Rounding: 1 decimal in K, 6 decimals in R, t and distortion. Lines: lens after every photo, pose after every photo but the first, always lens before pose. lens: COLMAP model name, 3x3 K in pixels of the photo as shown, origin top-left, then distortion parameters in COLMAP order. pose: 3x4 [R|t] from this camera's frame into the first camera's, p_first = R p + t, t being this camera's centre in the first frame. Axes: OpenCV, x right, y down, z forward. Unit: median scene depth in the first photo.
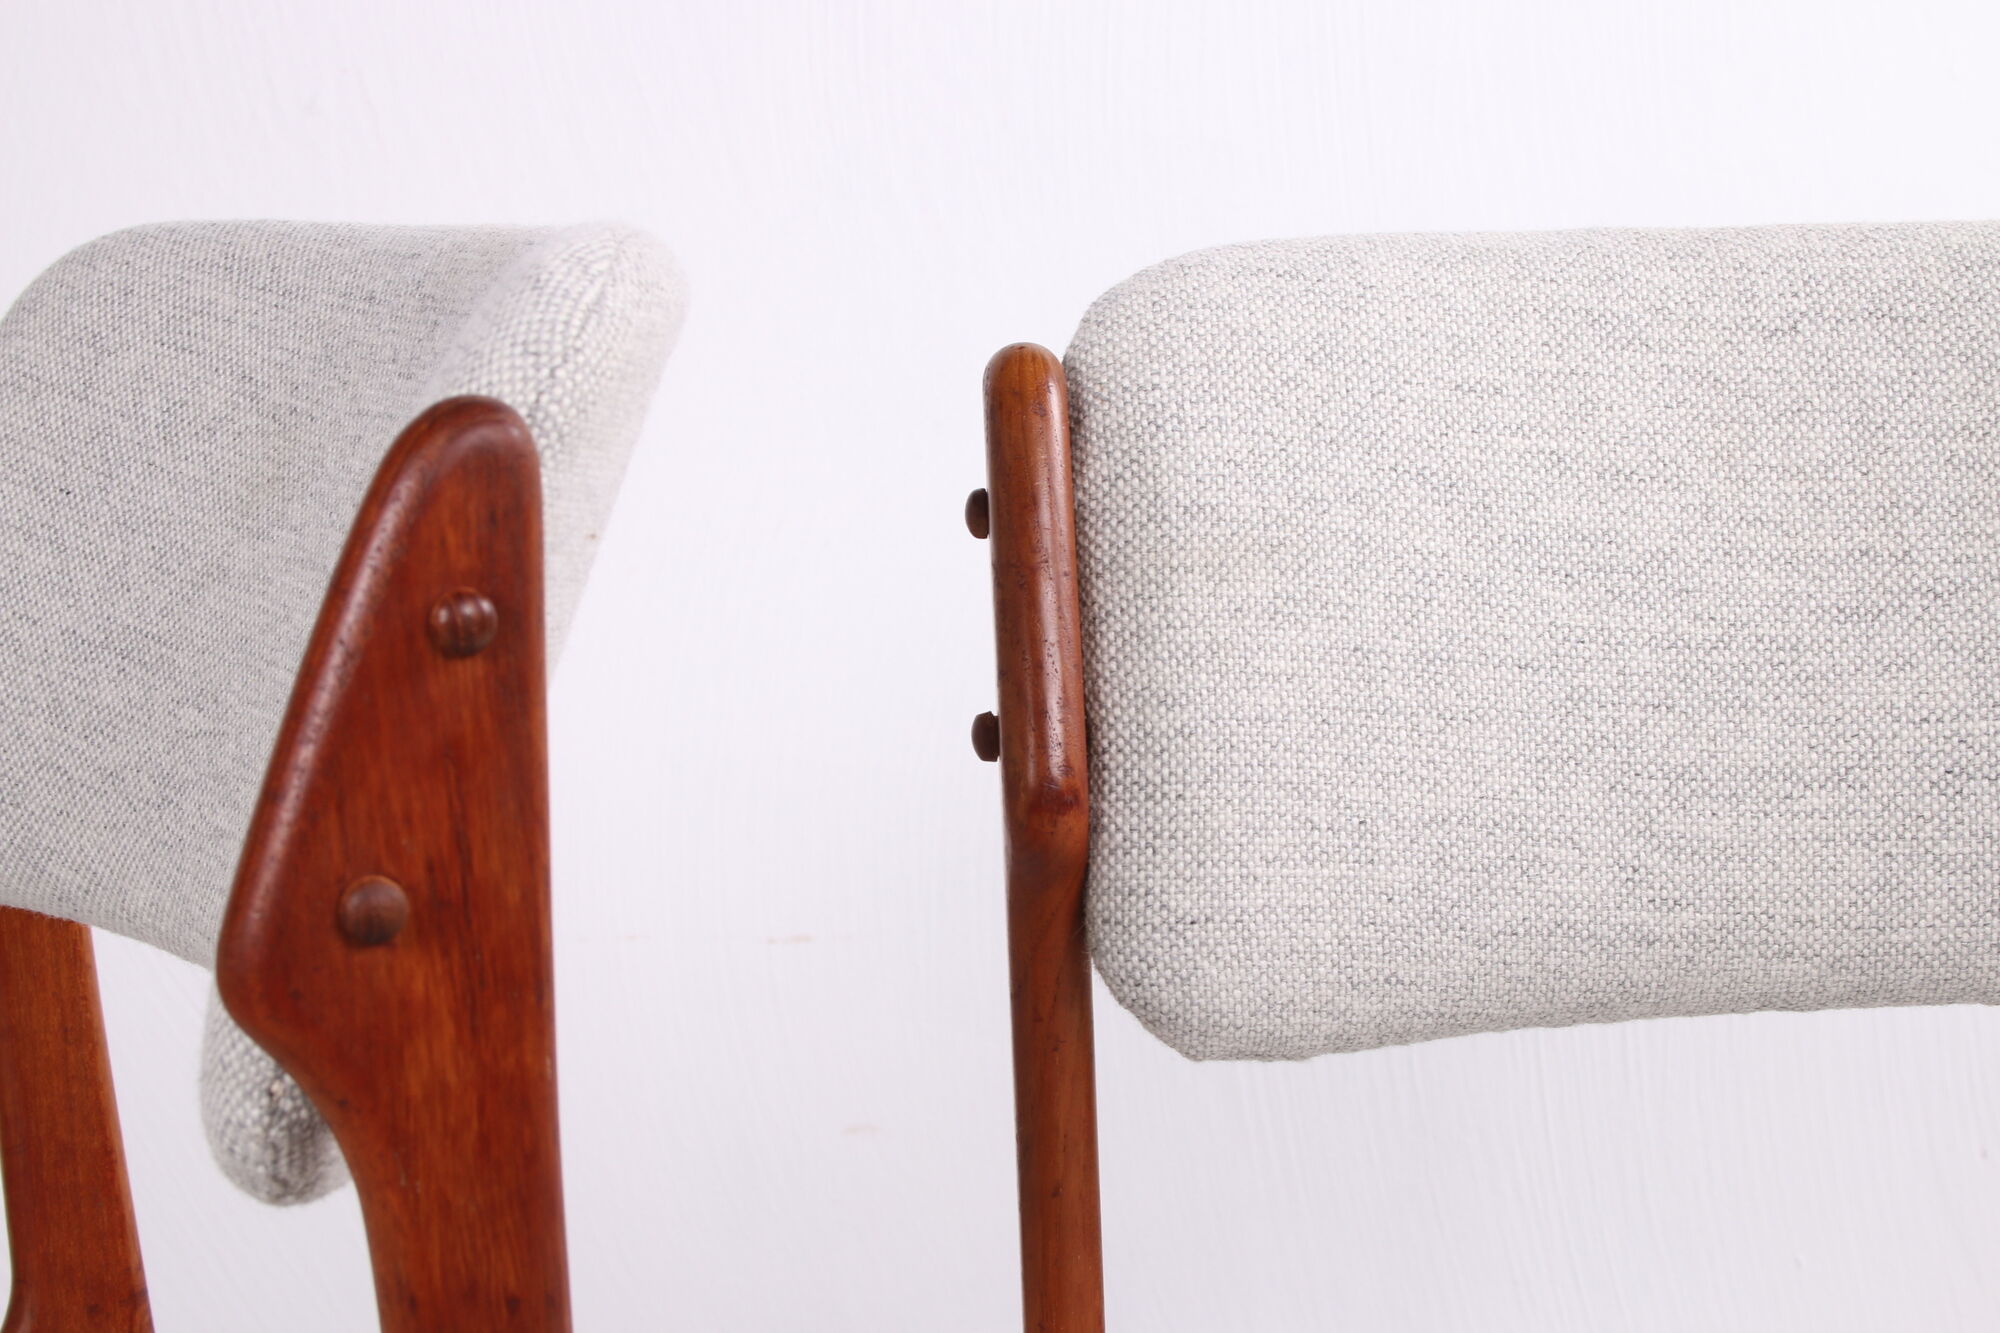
lens RADIAL K [[3565.6, 0, 1038.6], [0, 3565.6, 666.0], [0, 0, 1]] dist [0.044825, 0.111785]
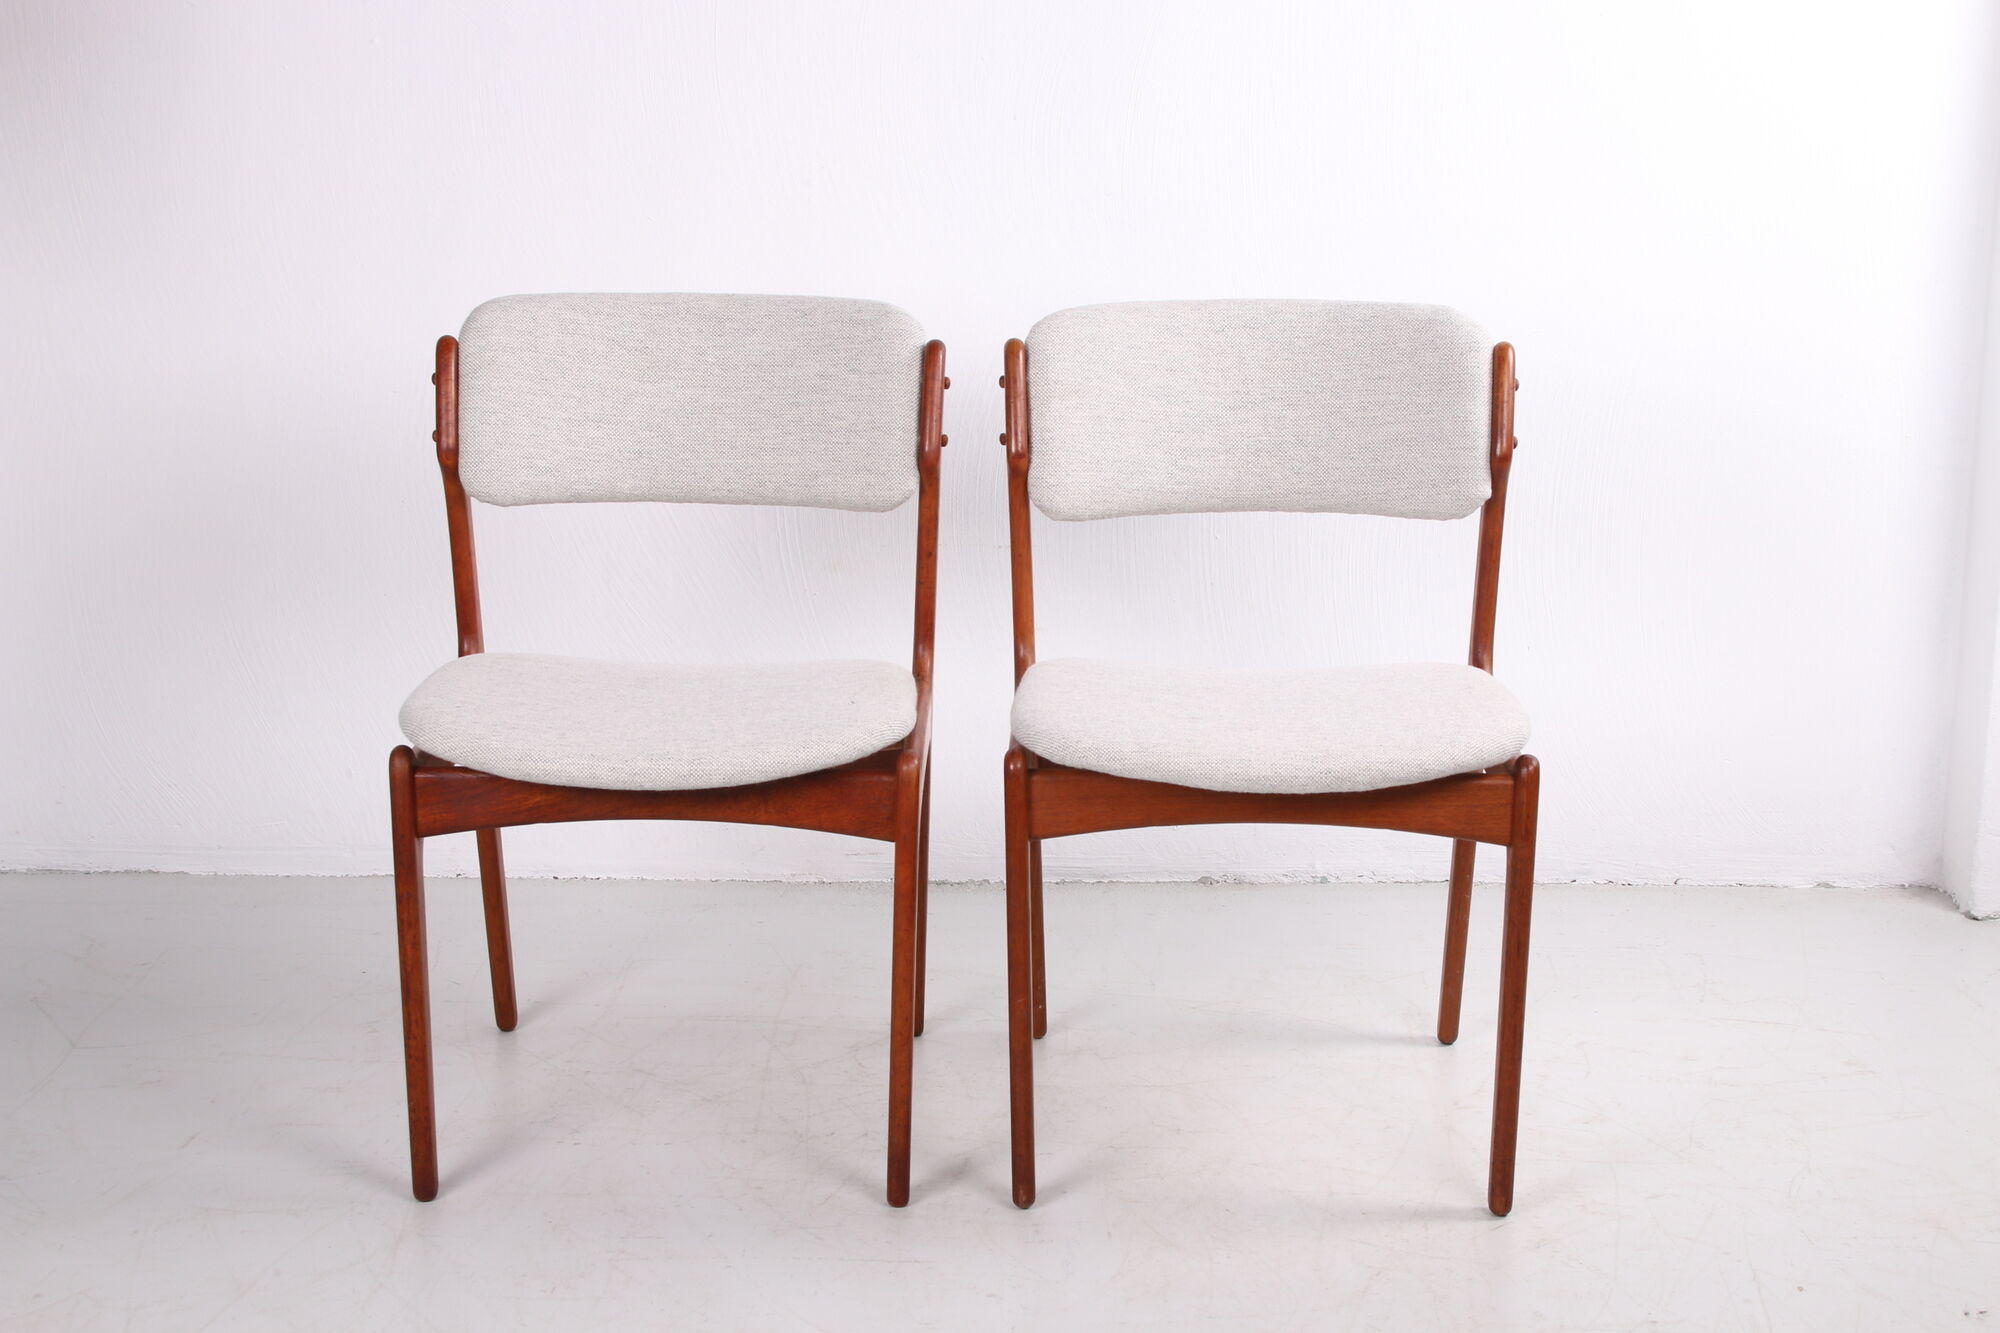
lens RADIAL K [[3446.9, 0, 1000.0], [0, 3446.9, 666.5], [0, 0, 1]] dist [-0.027808, 0.033774]
pose [[0.999255, 0.020436, -0.032733, 0.110038], [-0.016620, 0.993468, 0.112891, -0.155701], [0.034827, -0.112262, 0.993068, -2.743629]]
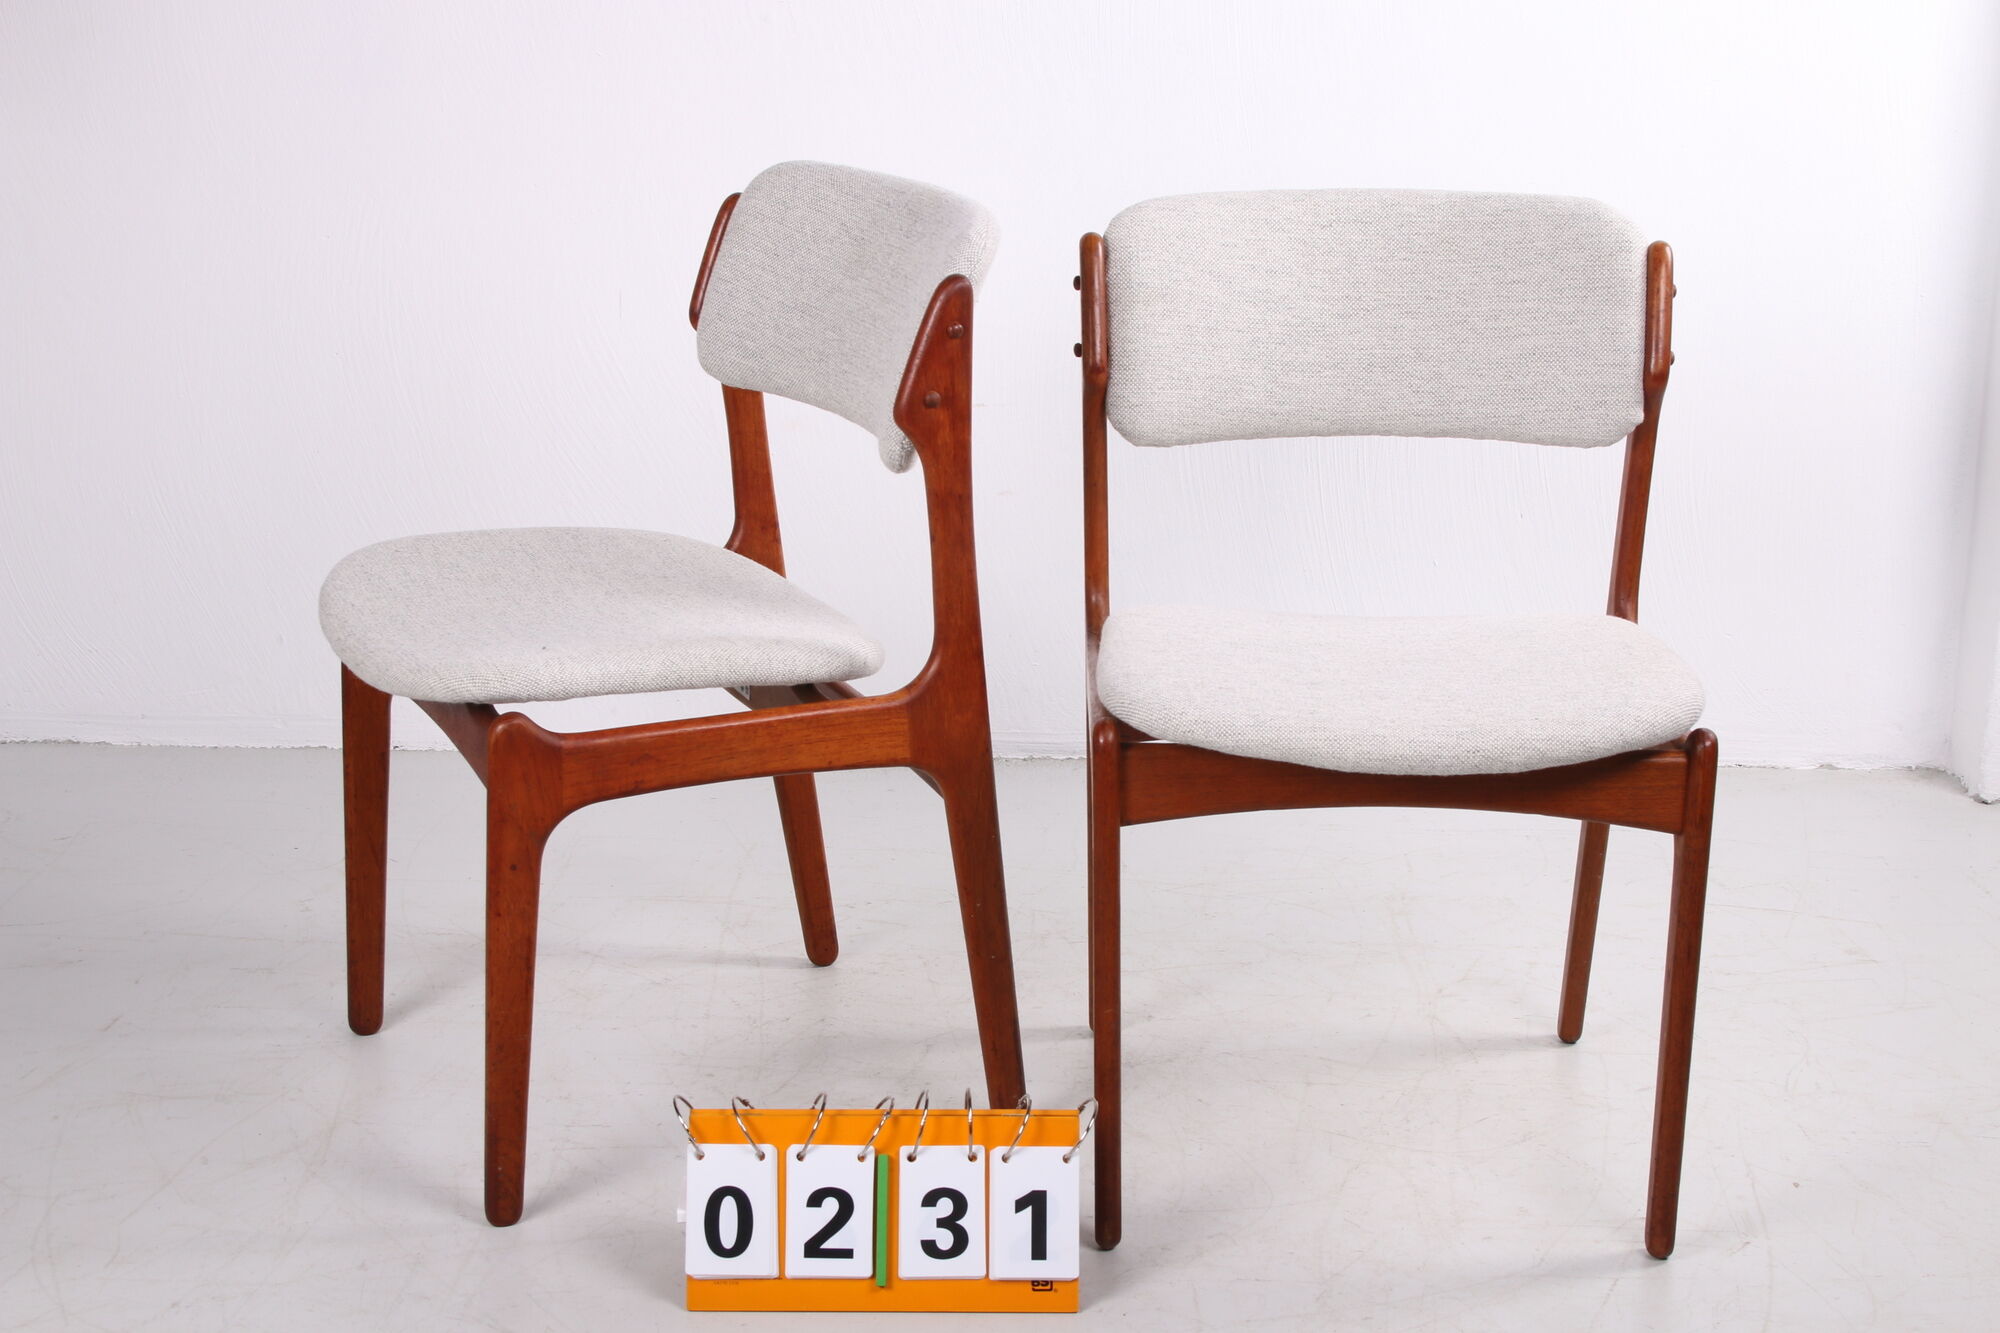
lens RADIAL K [[3579.0, 0, 1000.0], [0, 3579.0, 666.5], [0, 0, 1]] dist [0.057841, -0.028924]
pose [[0.999487, 0.024673, -0.020400, -0.011567], [-0.021332, 0.988413, 0.150285, -0.190487], [0.023871, -0.149773, 0.988432, -2.388238]]
